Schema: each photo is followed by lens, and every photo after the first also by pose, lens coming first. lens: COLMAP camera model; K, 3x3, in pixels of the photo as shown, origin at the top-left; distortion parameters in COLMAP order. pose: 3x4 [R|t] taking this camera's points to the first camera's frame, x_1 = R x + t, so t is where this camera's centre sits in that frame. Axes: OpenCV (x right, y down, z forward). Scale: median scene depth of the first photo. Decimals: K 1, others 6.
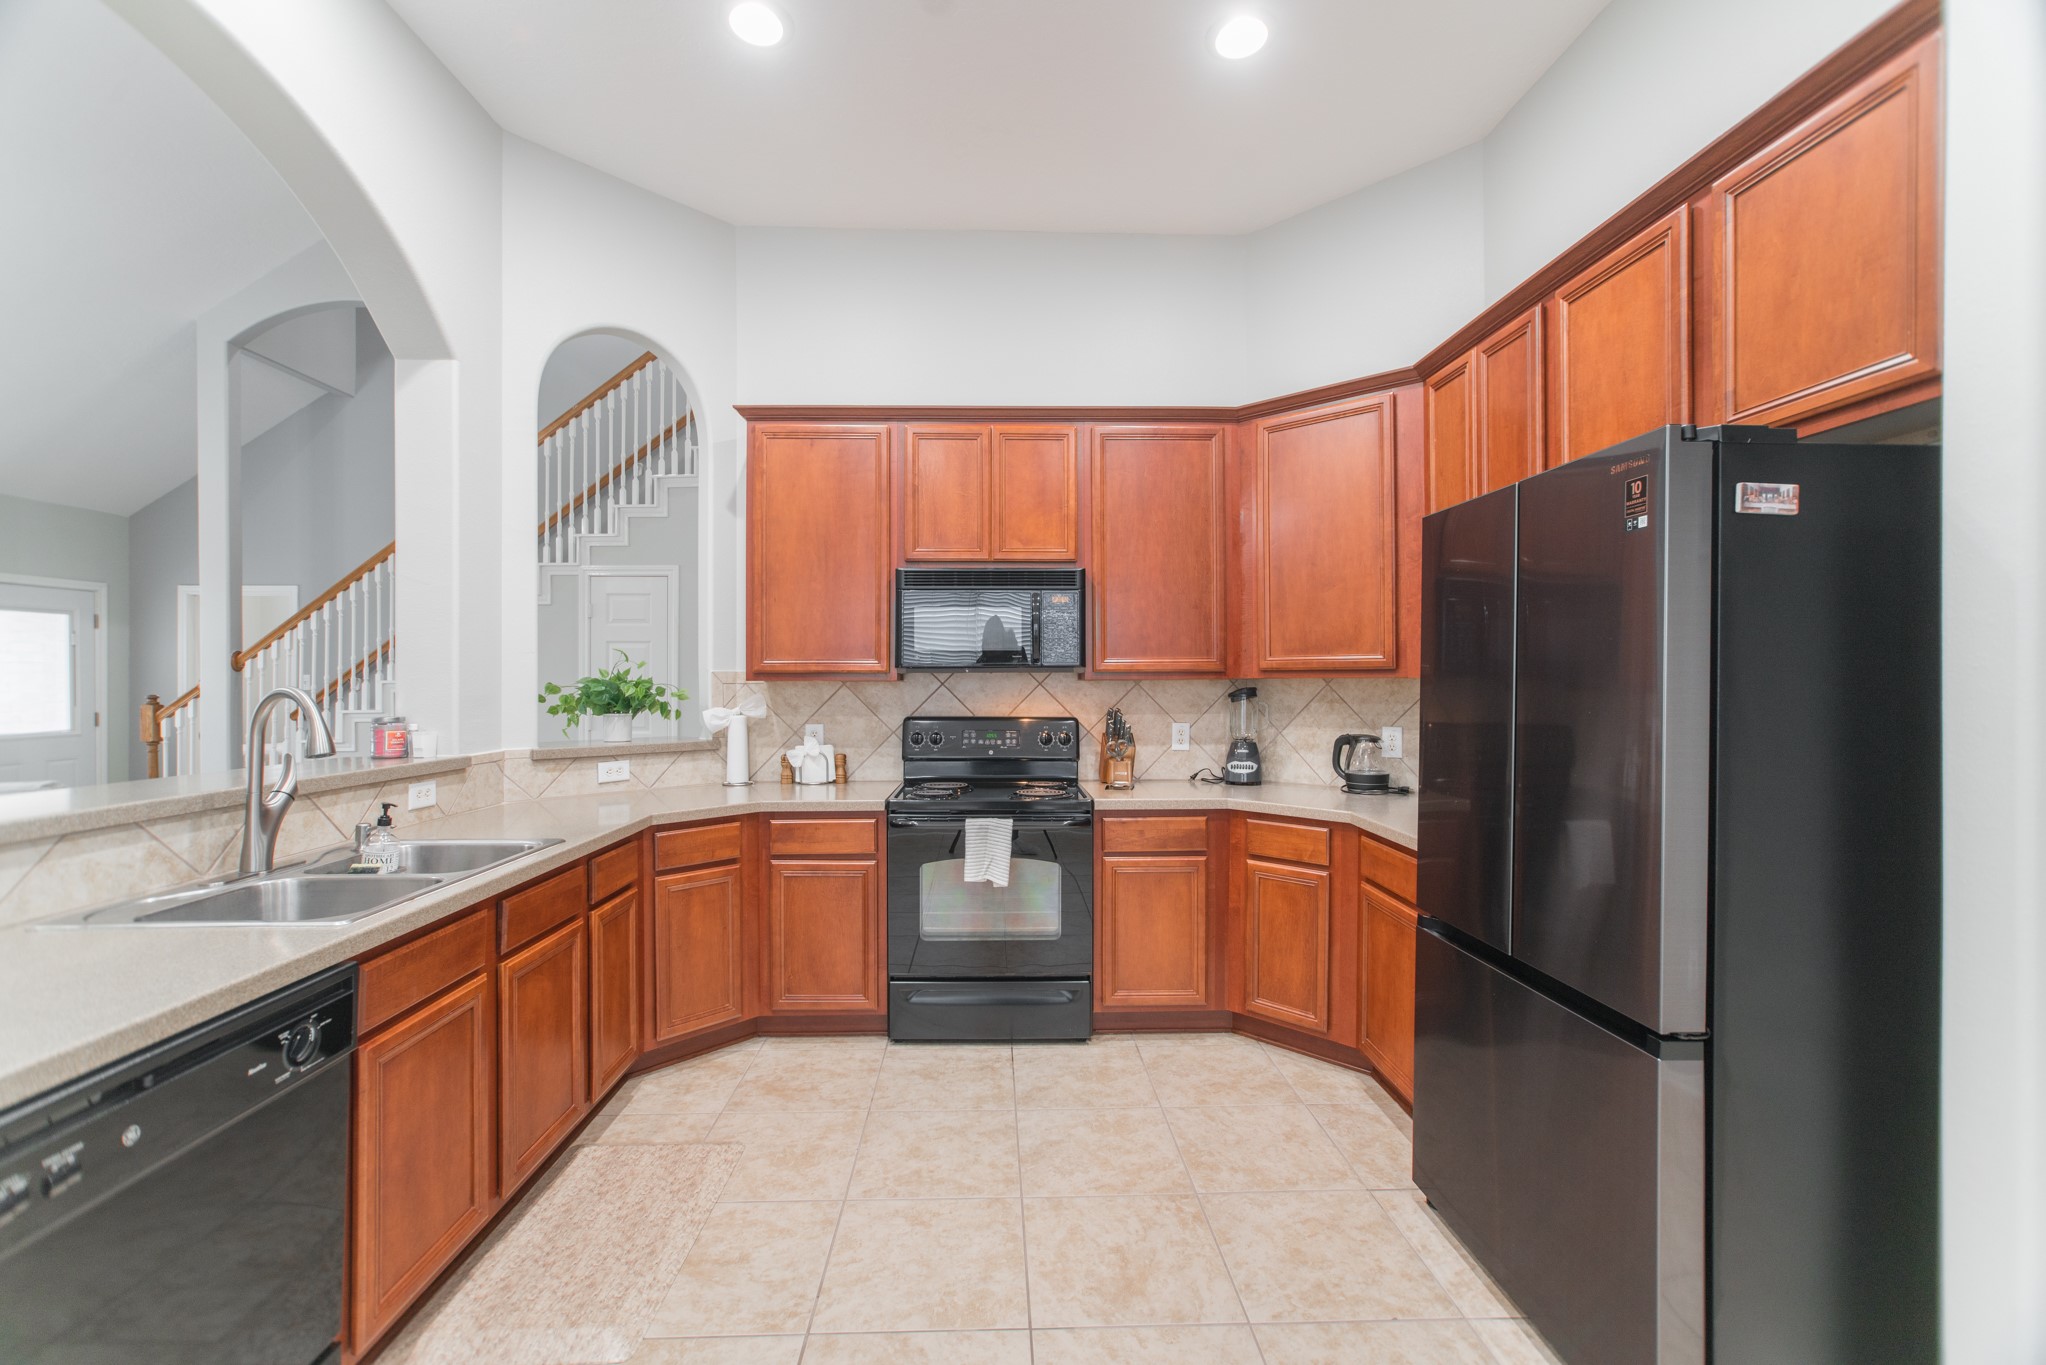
lens RADIAL K [[874.6, 0, 1033.7], [0, 874.6, 653.7], [0, 0, 1]] dist [-0.017459, 0.013356]
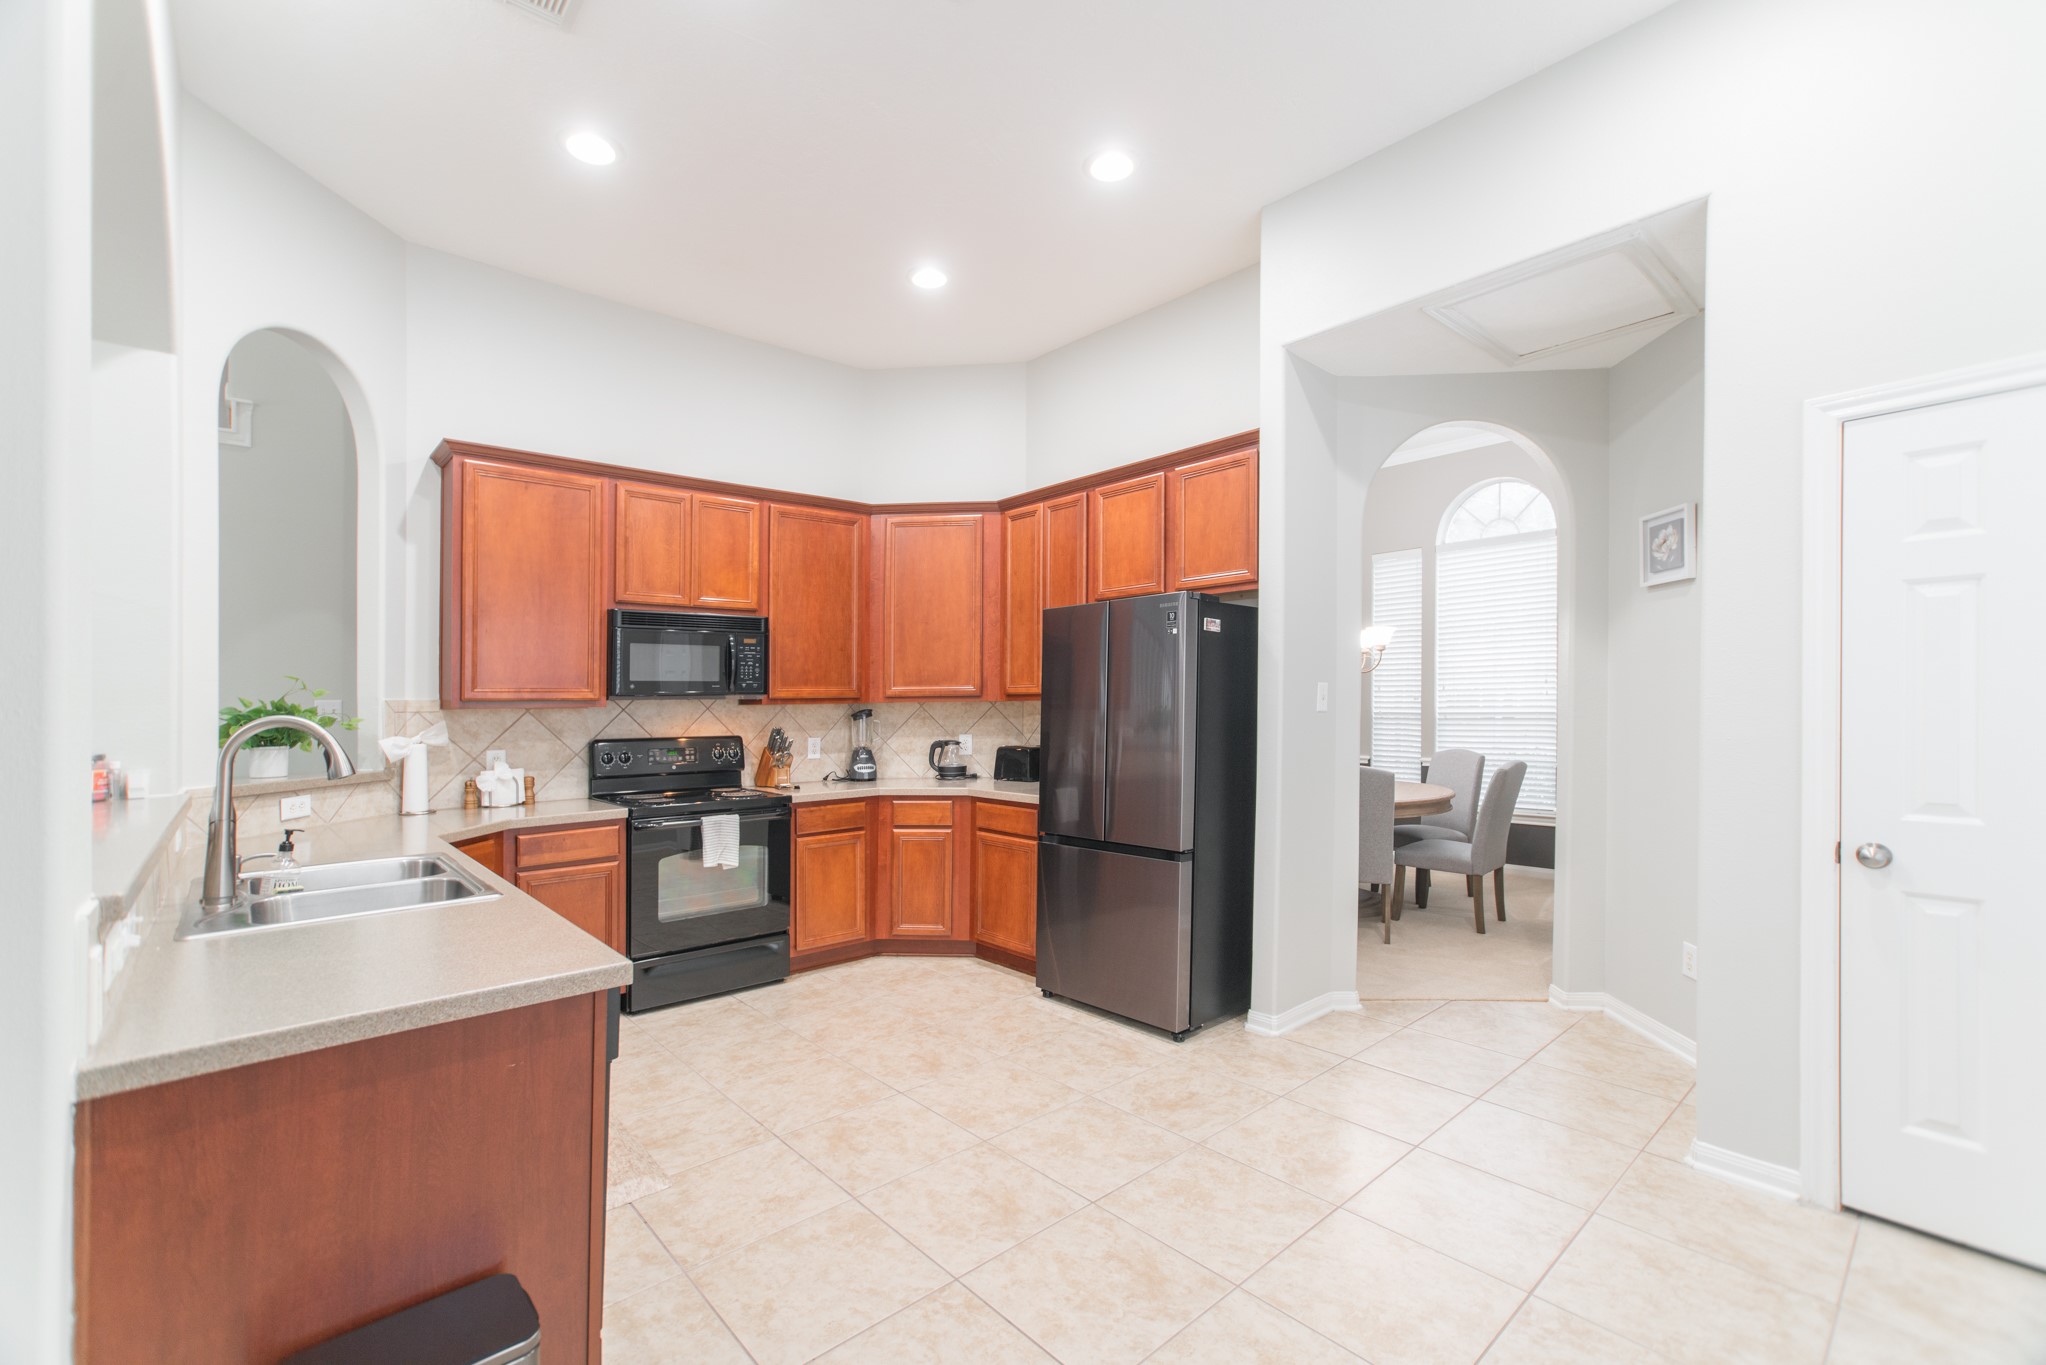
lens RADIAL K [[874.6, 0, 1064.6], [0, 874.6, 688.3], [0, 0, 1]] dist [-0.017459, 0.013356]
pose [[0.749879, 0.002045, 0.661571, -0.496778], [-0.008762, 0.999938, 0.006842, -0.006909], [-0.661517, -0.010927, 0.749851, -0.255863]]
